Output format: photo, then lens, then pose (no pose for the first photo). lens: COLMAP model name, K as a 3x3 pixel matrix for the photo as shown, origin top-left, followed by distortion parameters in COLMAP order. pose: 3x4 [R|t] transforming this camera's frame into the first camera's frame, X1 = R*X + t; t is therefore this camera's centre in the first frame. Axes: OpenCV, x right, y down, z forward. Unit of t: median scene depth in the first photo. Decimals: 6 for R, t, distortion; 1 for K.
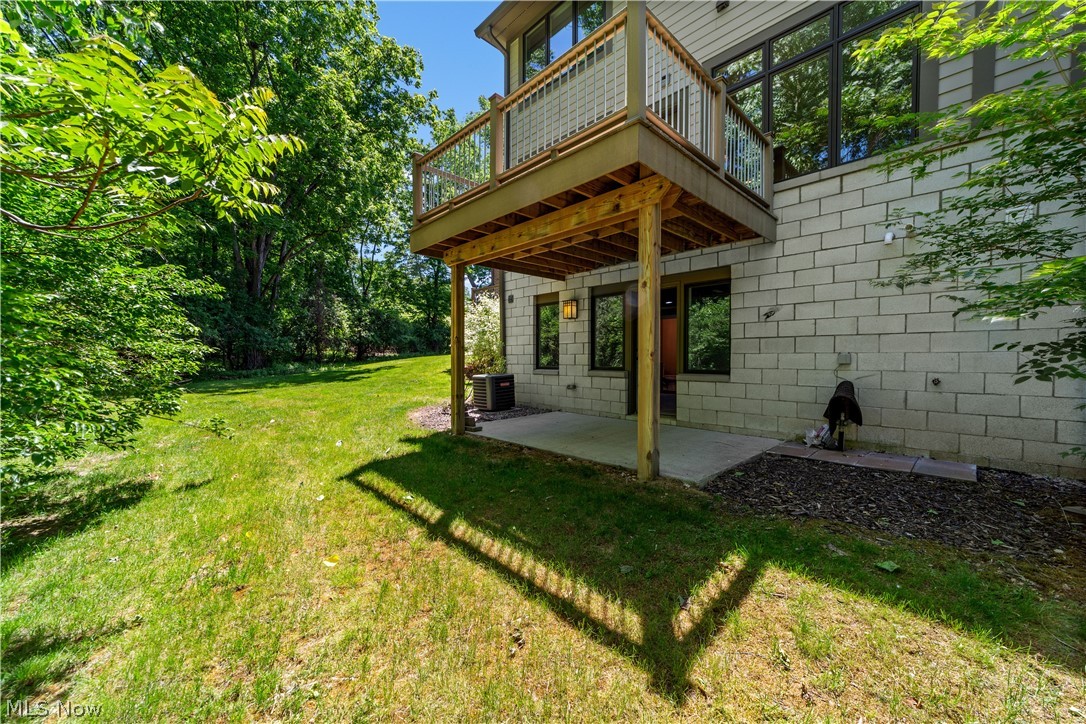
lens RADIAL K [[420.0, 0, 541.5], [0, 420.0, 358.8], [0, 0, 1]] dist [-0.013677, 0.000498]
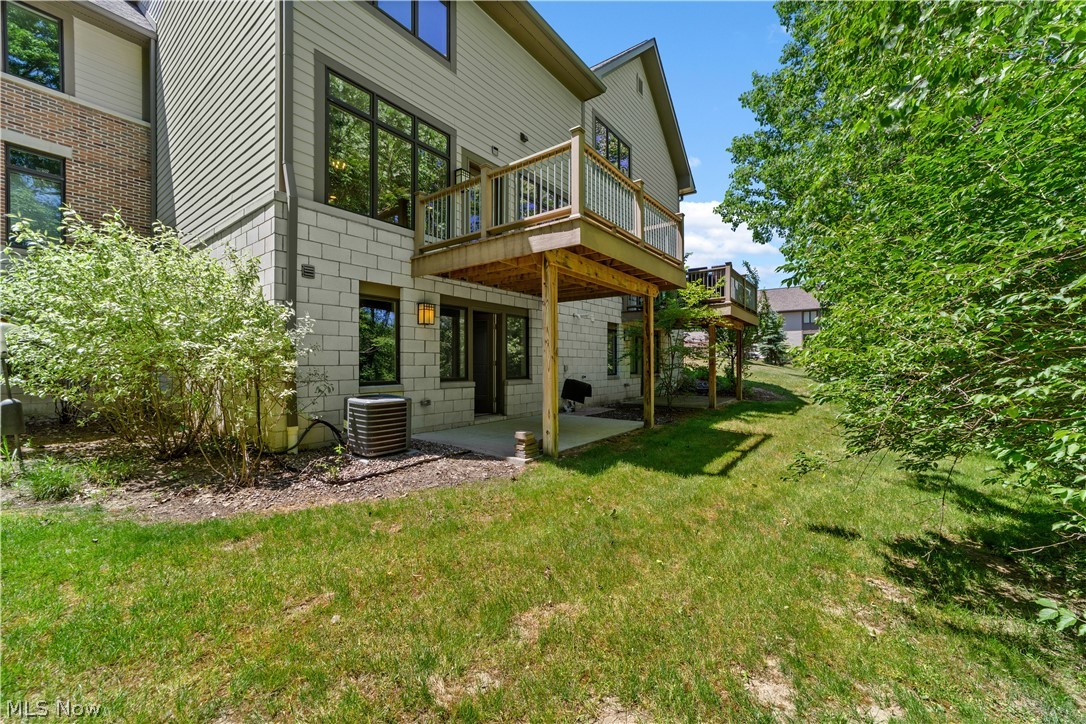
lens RADIAL K [[420.0, 0, 537.6], [0, 420.0, 363.7], [0, 0, 1]] dist [-0.013677, 0.000498]
pose [[-0.153208, 0.003518, 0.988188, -0.784672], [0.007424, 0.999970, -0.002409, -0.010284], [-0.988166, 0.006967, -0.153229, 0.863589]]
